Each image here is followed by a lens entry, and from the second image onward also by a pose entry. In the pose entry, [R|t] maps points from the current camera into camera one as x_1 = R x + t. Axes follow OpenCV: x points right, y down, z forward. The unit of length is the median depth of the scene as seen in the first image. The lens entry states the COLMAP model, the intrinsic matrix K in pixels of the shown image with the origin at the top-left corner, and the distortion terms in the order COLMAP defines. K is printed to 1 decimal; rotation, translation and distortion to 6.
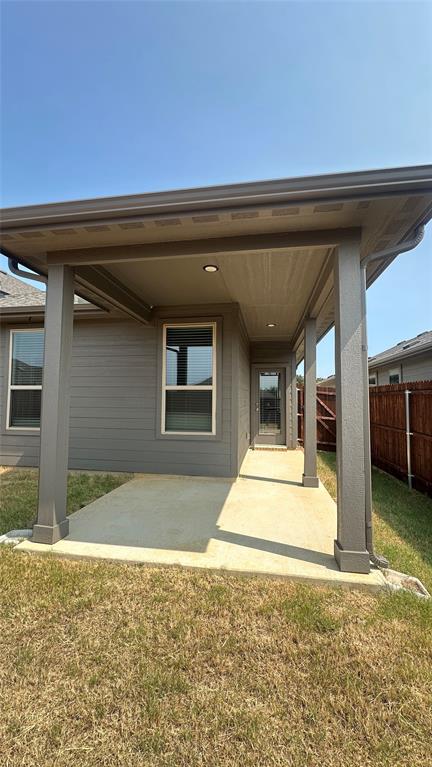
lens RADIAL K [[304.8, 0, 216.0], [0, 304.8, 383.5], [0, 0, 1]] dist [-0.001361, -0.000202]
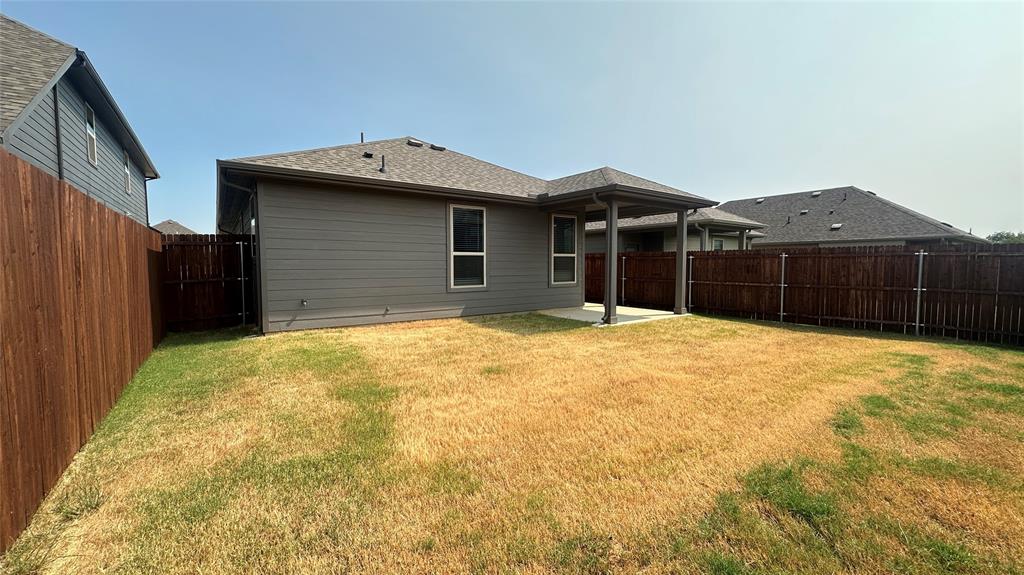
lens RADIAL K [[406.9, 0, 512.0], [0, 406.9, 287.5], [0, 0, 1]] dist [-0.001361, -0.000202]
pose [[0.698779, -0.049586, 0.713617, -1.687601], [-0.026353, 0.995133, 0.094952, -0.012748], [-0.714852, -0.085156, 0.694071, -0.304782]]
